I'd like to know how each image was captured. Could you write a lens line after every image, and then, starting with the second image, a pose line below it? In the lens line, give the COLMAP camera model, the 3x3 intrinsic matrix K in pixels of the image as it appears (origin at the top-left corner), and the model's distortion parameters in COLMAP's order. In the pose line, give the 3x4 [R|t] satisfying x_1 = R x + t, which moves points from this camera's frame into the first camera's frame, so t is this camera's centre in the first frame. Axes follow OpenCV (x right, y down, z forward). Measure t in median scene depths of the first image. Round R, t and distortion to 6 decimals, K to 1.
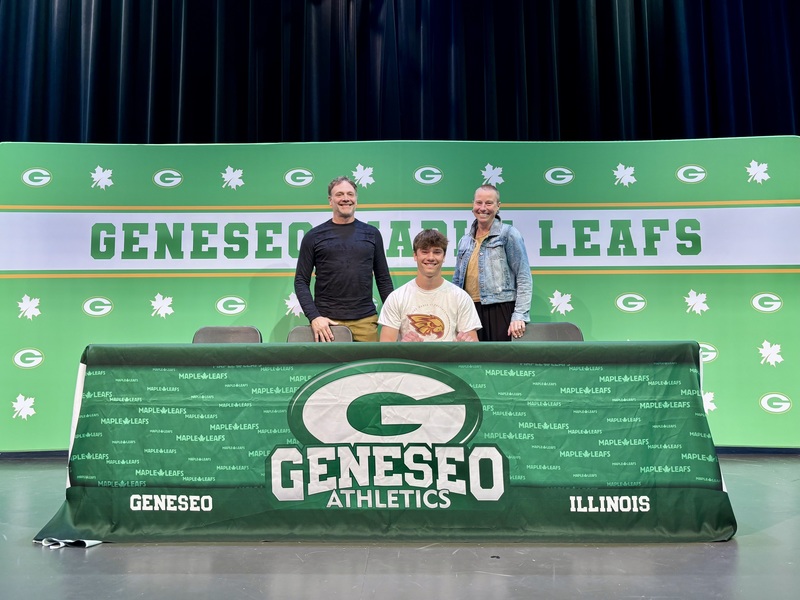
lens RADIAL K [[622.2, 0, 395.6], [0, 622.2, 301.2], [0, 0, 1]] dist [-0.008340, -0.002198]
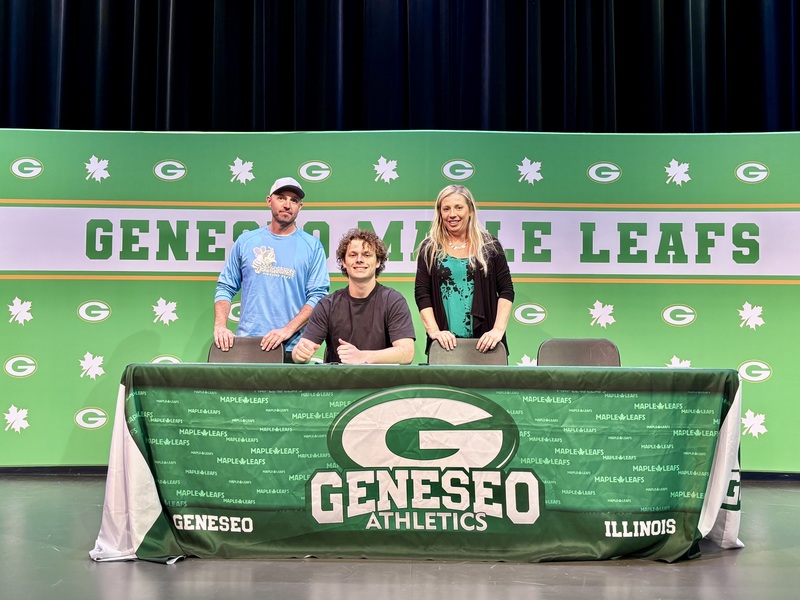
lens RADIAL K [[804.5, 0, 396.2], [0, 804.5, 299.7], [0, 0, 1]] dist [0.035843, -0.064206]
pose [[0.999919, 0.012709, 0.001062, -0.065981], [-0.012732, 0.999576, 0.026203, -0.079071], [-0.000728, -0.026214, 0.999656, -0.312004]]
